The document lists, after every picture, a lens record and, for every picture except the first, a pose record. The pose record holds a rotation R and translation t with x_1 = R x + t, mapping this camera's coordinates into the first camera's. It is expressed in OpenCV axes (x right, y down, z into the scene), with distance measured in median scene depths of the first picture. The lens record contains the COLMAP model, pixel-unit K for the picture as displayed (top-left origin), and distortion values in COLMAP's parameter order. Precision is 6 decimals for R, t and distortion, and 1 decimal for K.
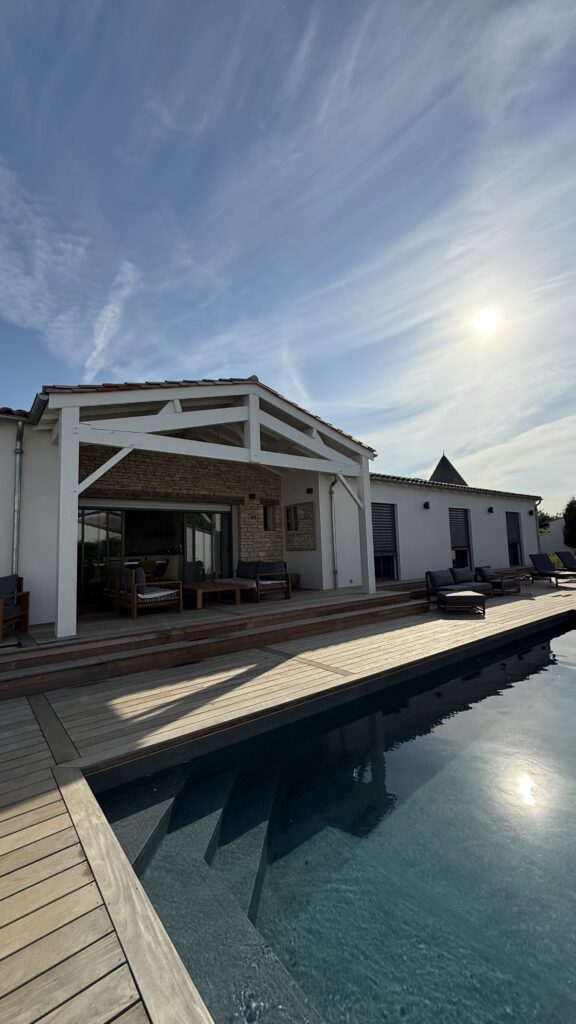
lens RADIAL K [[411.1, 0, 286.7], [0, 411.1, 508.6], [0, 0, 1]] dist [0.000287, 0.000038]
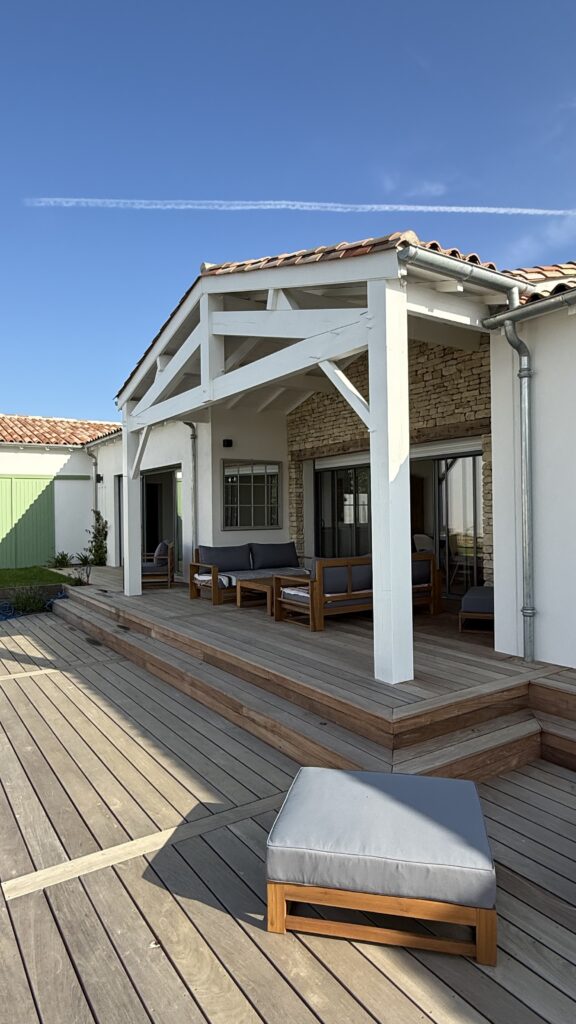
lens RADIAL K [[585.1, 0, 288.0], [0, 585.1, 512.0], [0, 0, 1]] dist [0.208427, 0.000015]
pose [[-0.070706, 0.036526, -0.996828, 0.851662], [0.112292, 0.993268, 0.028430, 0.049319], [0.991156, -0.109926, -0.074331, 1.153982]]
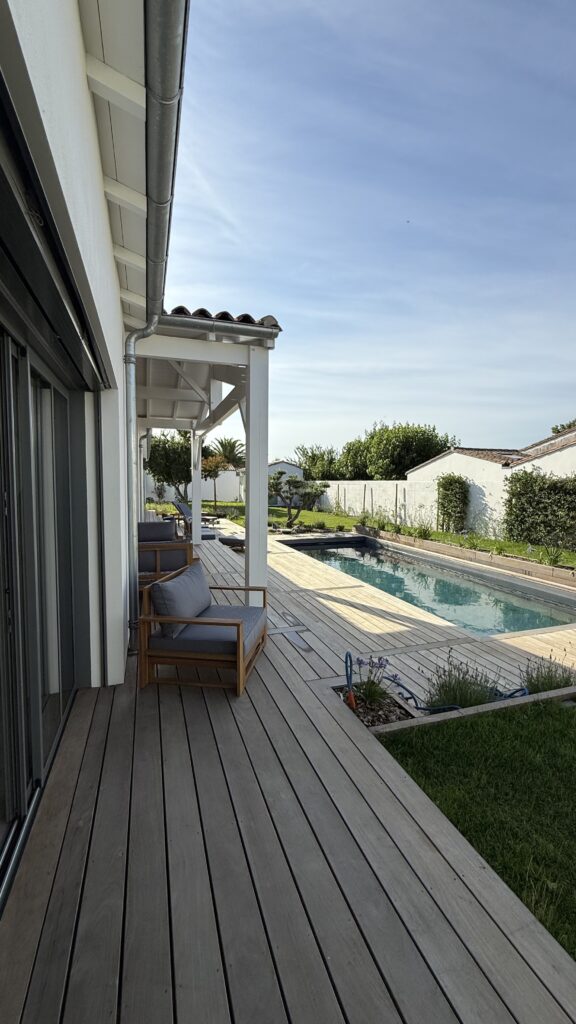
lens RADIAL K [[411.1, 0, 286.7], [0, 411.1, 508.6], [0, 0, 1]] dist [0.000287, 0.000038]
pose [[0.327403, -0.025683, 0.944536, -0.962917], [-0.111758, 0.991561, 0.065700, 0.005092], [-0.938252, -0.127070, 0.321770, 0.486227]]
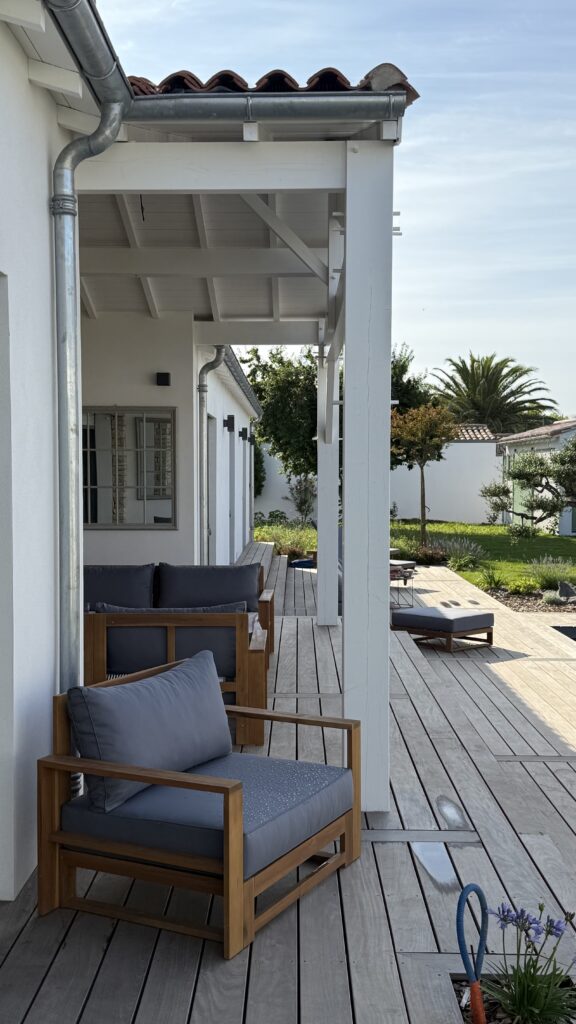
lens RADIAL K [[1085.3, 0, 269.7], [0, 1085.3, 514.4], [0, 0, 1]] dist [0.093126, -0.013797]
pose [[0.631938, 0.002256, 0.775016, -0.954906], [-0.098012, 0.992200, 0.077029, -0.006573], [-0.768797, -0.124638, 0.627230, 0.351964]]
